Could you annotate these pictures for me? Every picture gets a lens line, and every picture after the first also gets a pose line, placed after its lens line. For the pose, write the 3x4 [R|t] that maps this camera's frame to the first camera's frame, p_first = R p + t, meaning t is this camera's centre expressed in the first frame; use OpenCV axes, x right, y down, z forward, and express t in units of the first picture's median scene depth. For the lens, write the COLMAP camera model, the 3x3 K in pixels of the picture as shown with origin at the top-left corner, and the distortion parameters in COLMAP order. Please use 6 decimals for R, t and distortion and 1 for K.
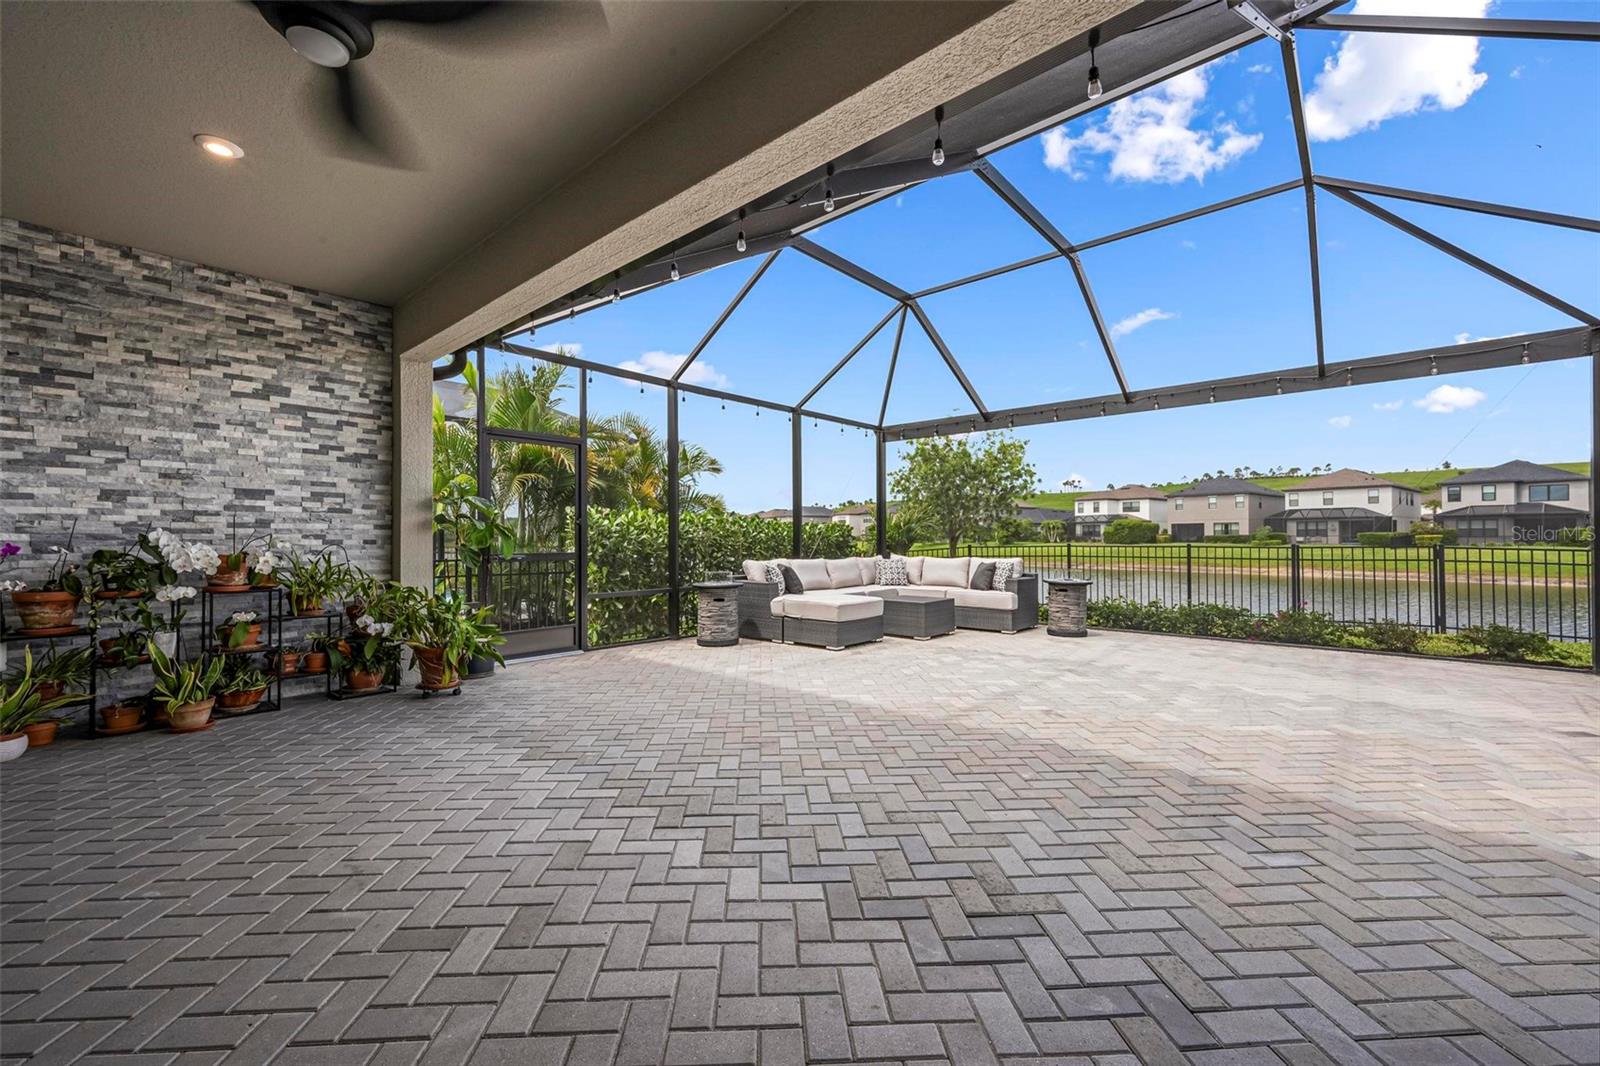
lens RADIAL K [[638.7, 0, 805.2], [0, 638.7, 526.5], [0, 0, 1]] dist [0.000963, 0.000023]
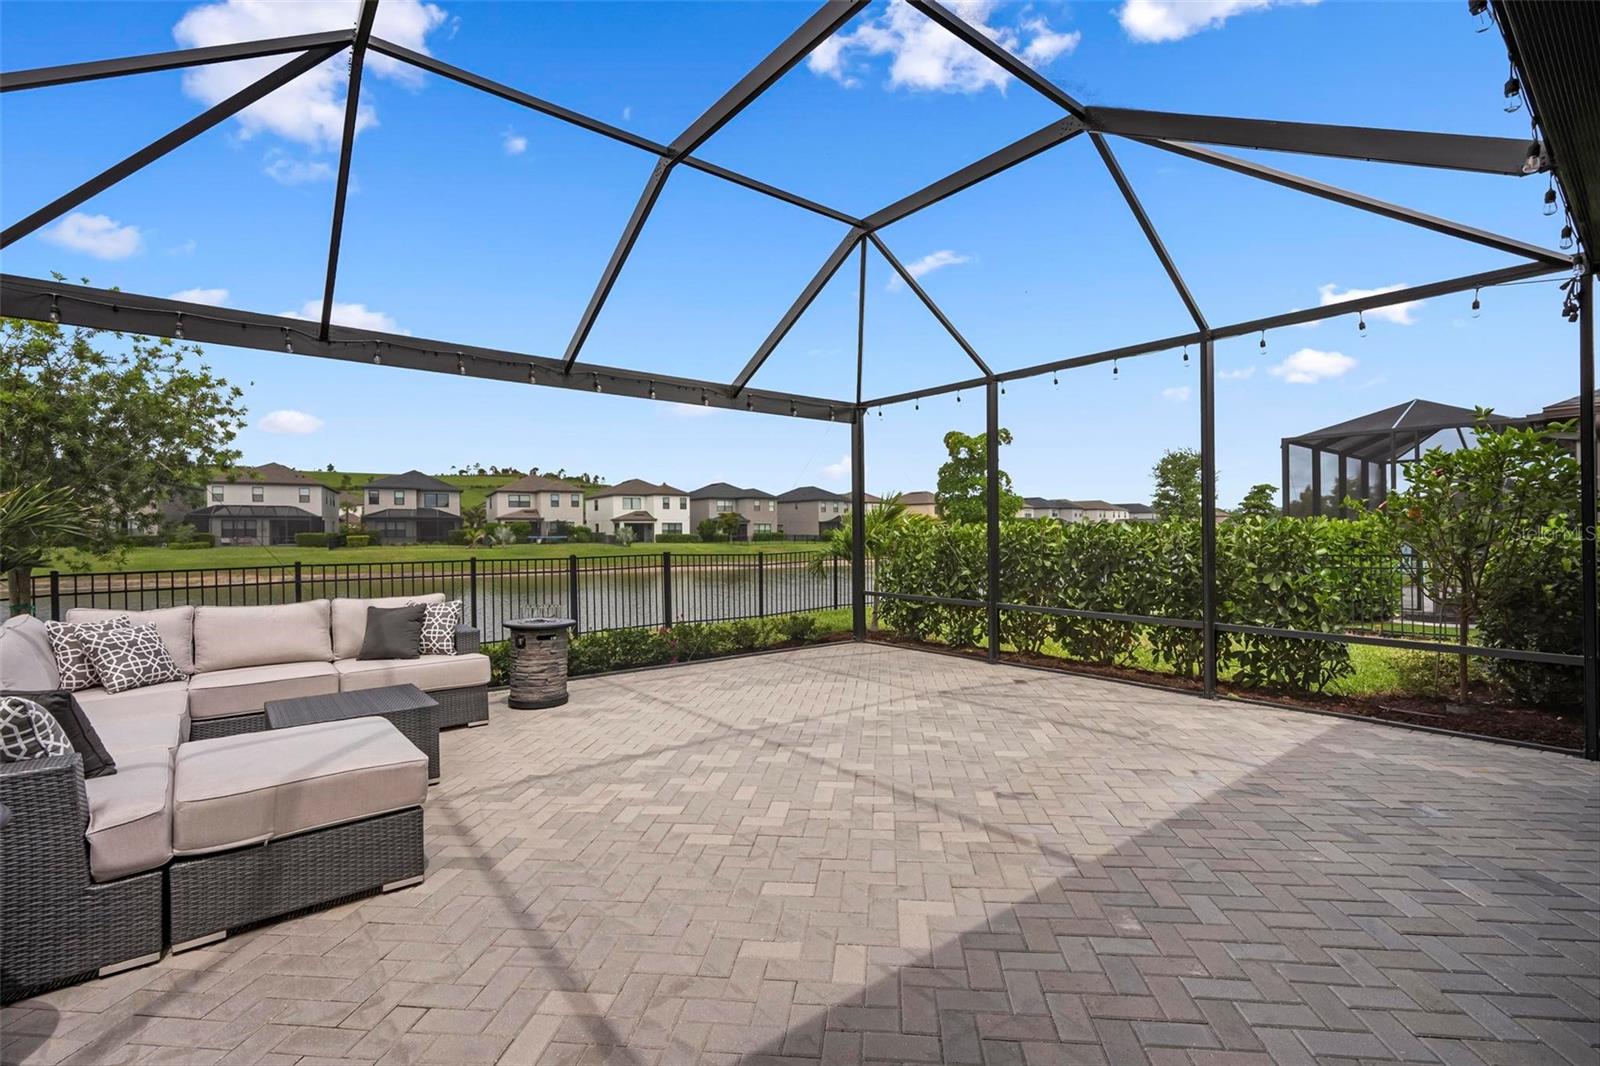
lens RADIAL K [[710.0, 0, 820.5], [0, 710.0, 537.3], [0, 0, 1]] dist [0.000521, 0.000197]
pose [[0.167837, -0.003493, 0.985809, -0.171895], [-0.014197, 0.999881, 0.005960, -0.007649], [-0.985713, -0.014995, 0.167767, 0.373954]]
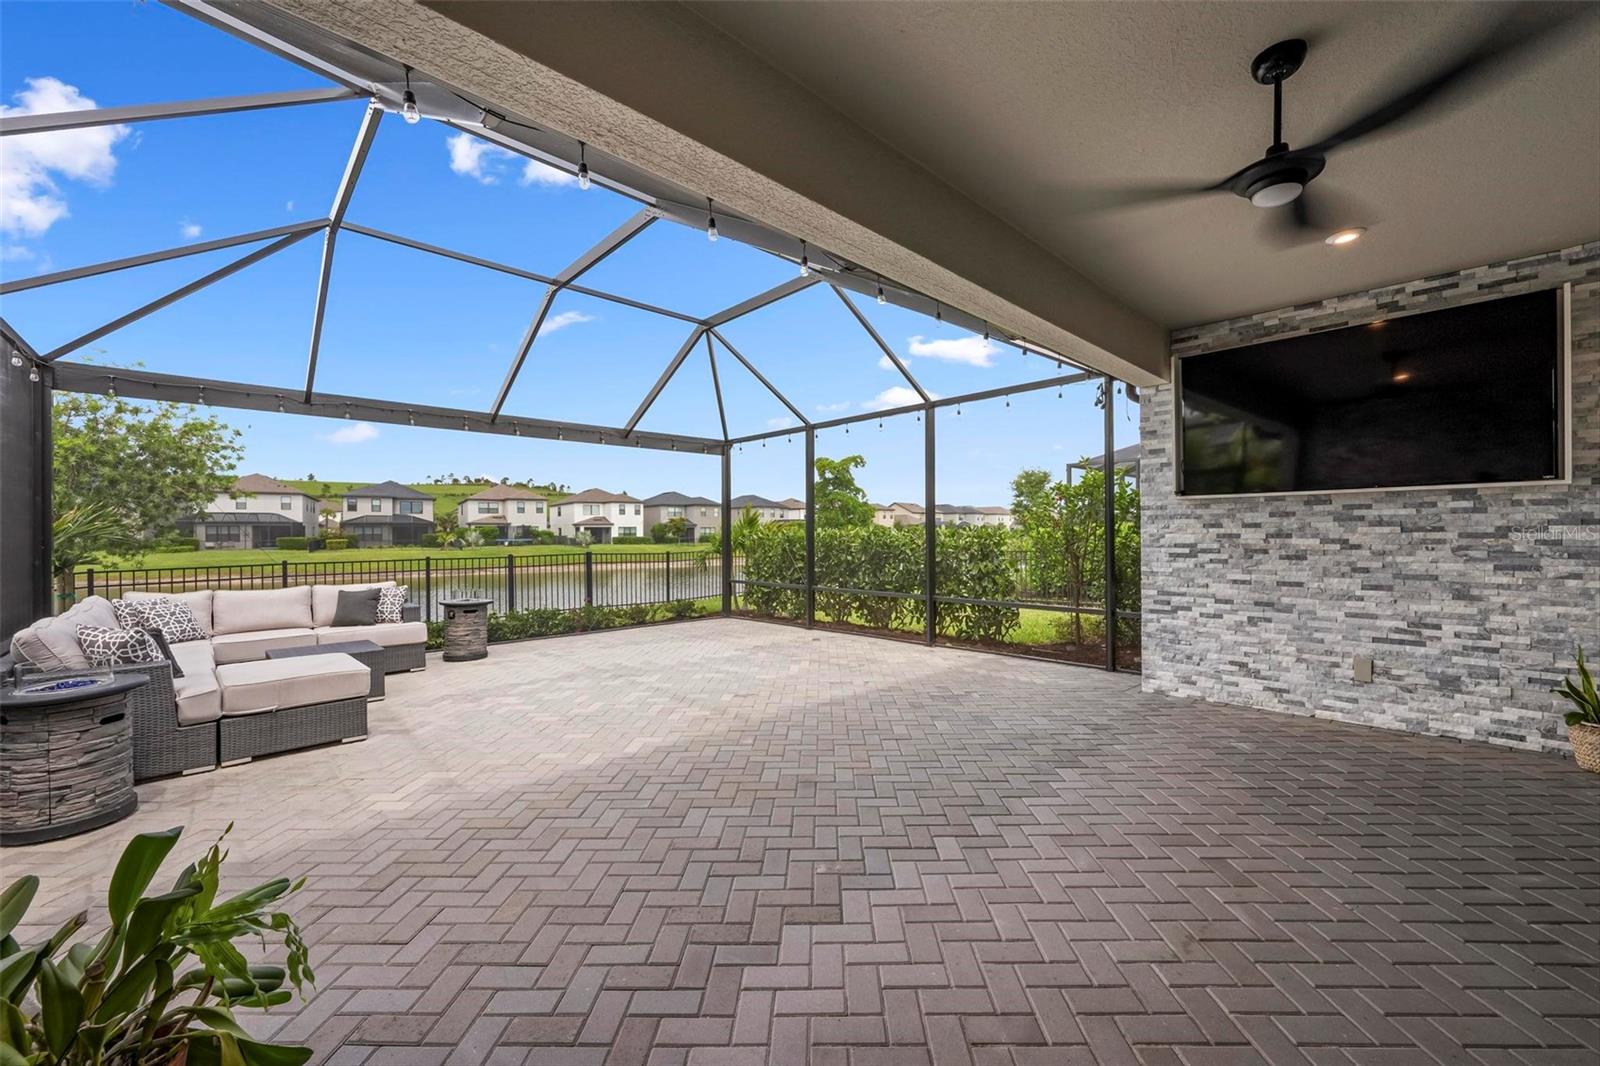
lens RADIAL K [[618.2, 0, 812.5], [0, 618.2, 530.6], [0, 0, 1]] dist [-0.000853, -0.000346]
pose [[0.090267, 0.008770, 0.995879, -0.291539], [-0.009819, 0.999920, -0.007916, -0.011139], [-0.995869, -0.009064, 0.090346, 0.258231]]
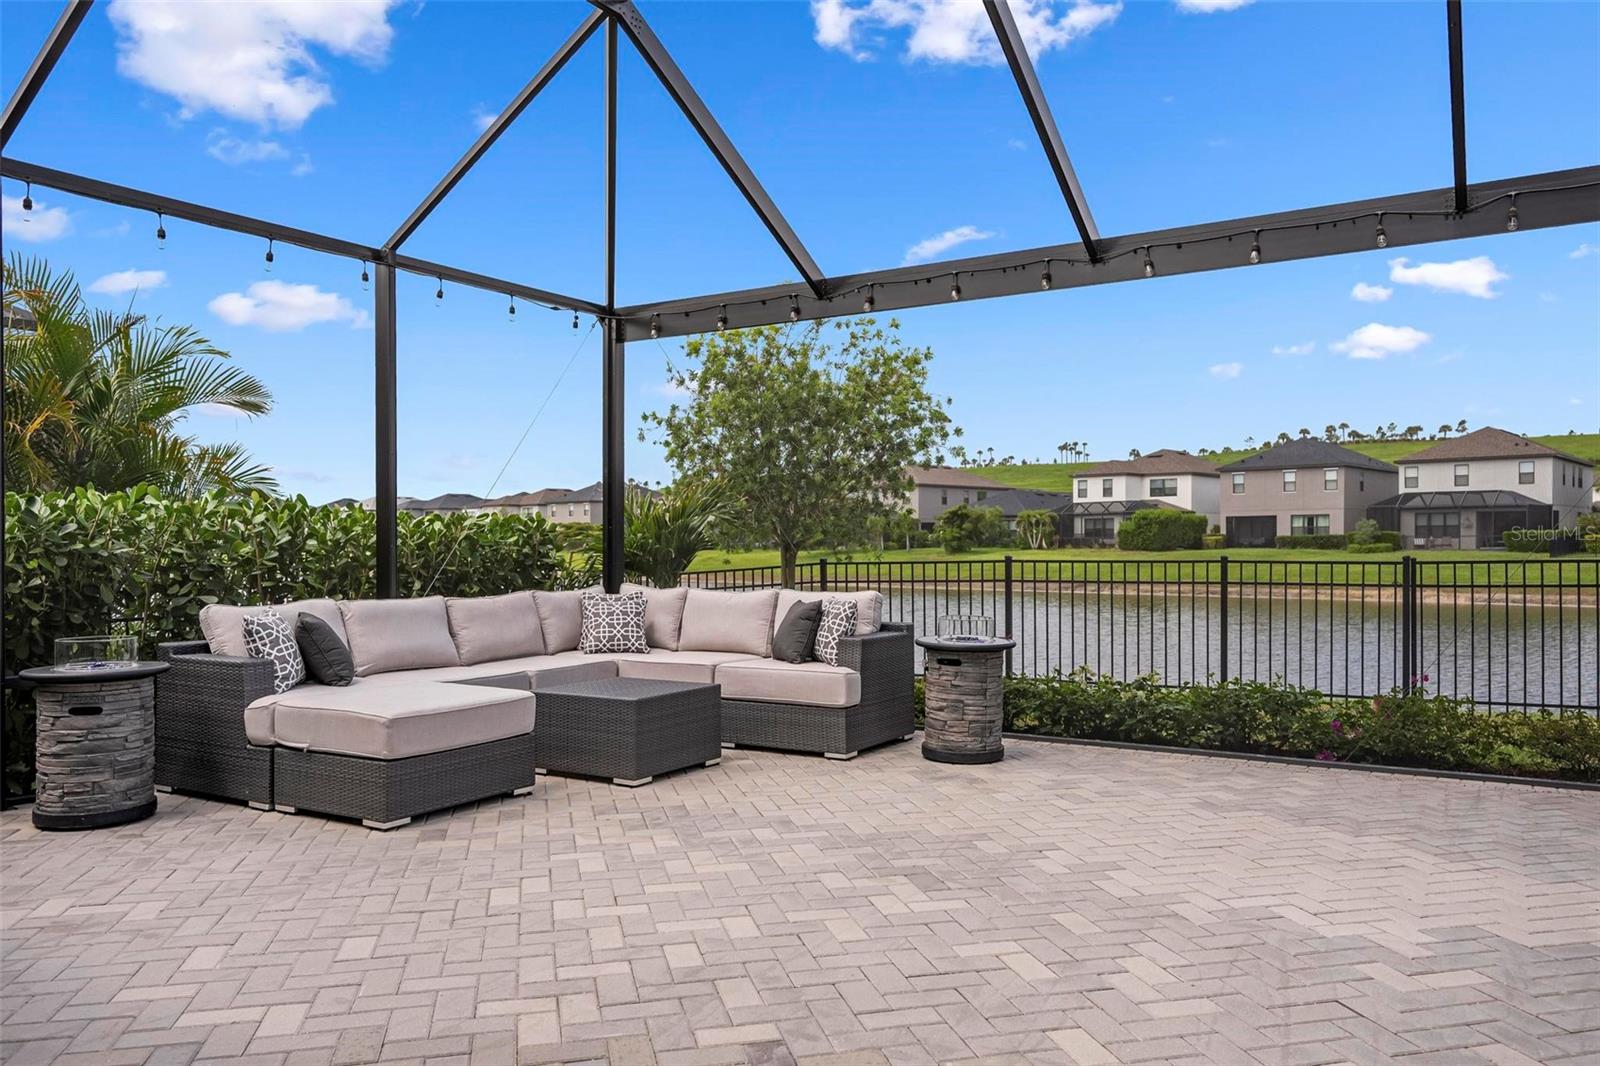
lens RADIAL K [[1141.2, 0, 807.1], [0, 1141.2, 545.4], [0, 0, 1]] dist [-0.001069, -0.000335]
pose [[0.986306, -0.003645, 0.164886, 0.103495], [0.000077, 0.999766, 0.021644, -0.001059], [-0.164926, -0.021335, 0.986075, 0.131454]]
